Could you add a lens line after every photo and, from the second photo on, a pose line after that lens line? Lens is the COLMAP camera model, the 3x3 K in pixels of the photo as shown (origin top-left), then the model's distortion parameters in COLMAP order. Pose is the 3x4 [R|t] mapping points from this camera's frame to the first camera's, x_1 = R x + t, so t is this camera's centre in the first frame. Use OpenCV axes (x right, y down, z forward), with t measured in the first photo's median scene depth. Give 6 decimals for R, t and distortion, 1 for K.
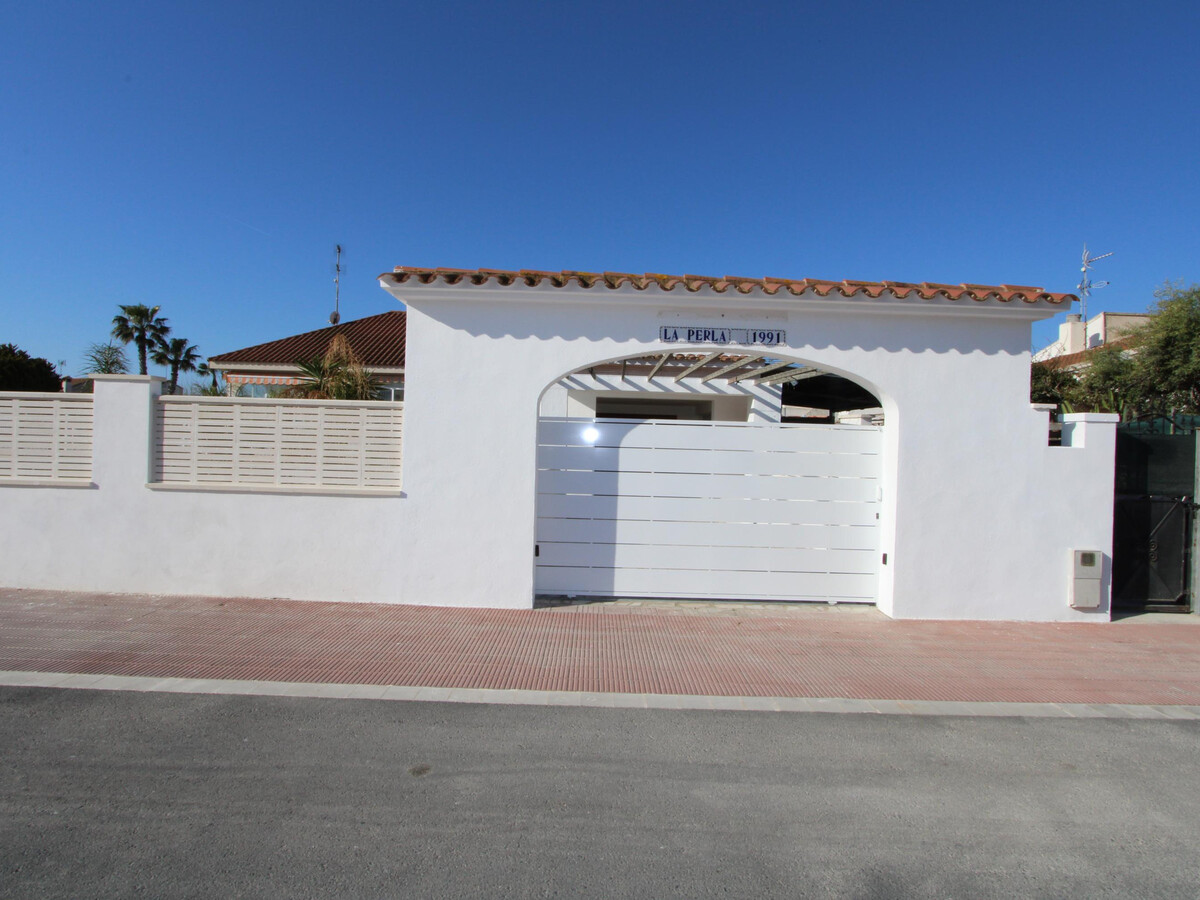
lens RADIAL K [[670.0, 0, 600.0], [0, 670.0, 450.0], [0, 0, 1]] dist [-0.020808, 0.002185]
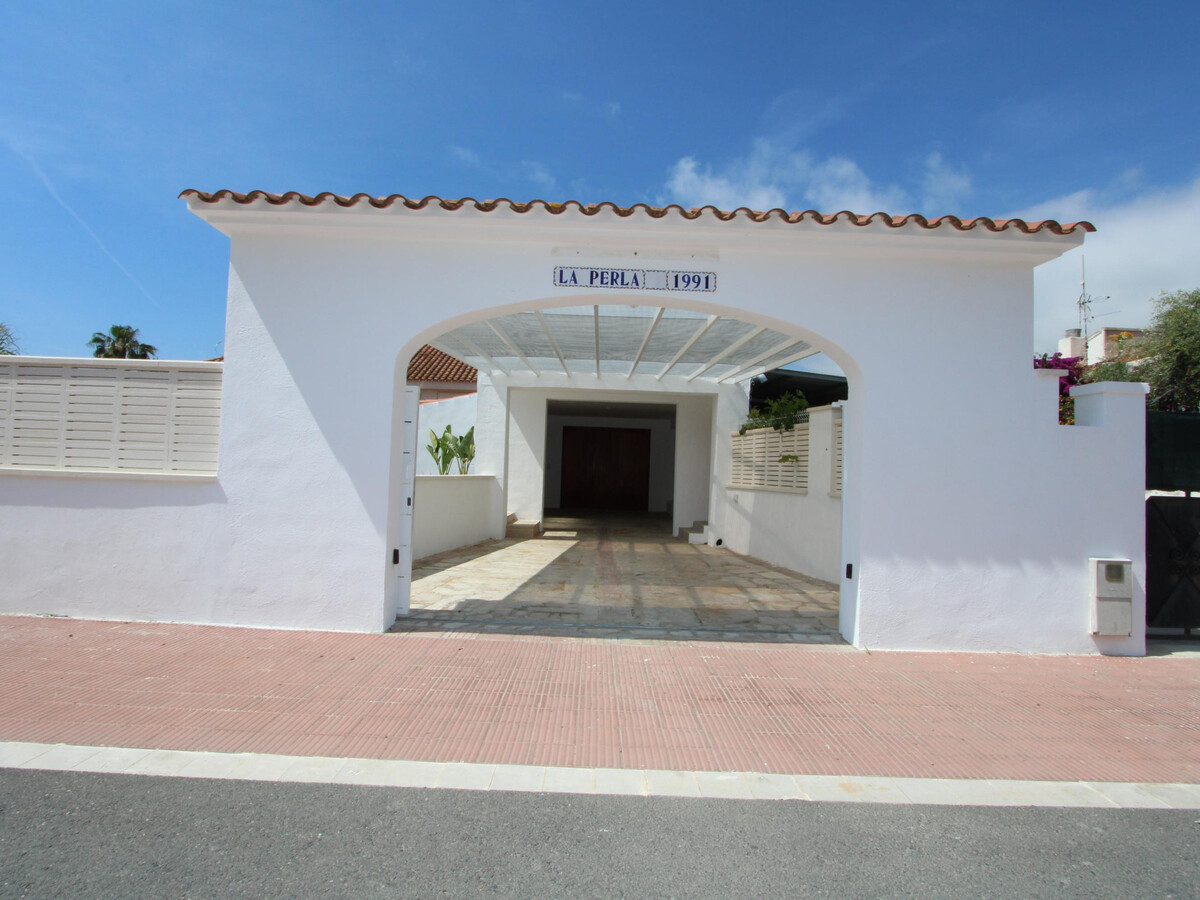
lens RADIAL K [[670.0, 0, 600.0], [0, 670.0, 450.0], [0, 0, 1]] dist [-0.020808, 0.002185]
pose [[0.999977, 0.006813, 0.000746, 0.143540], [-0.006772, 0.998938, -0.045565, 0.062771], [-0.001056, 0.045559, 0.998961, 0.234783]]
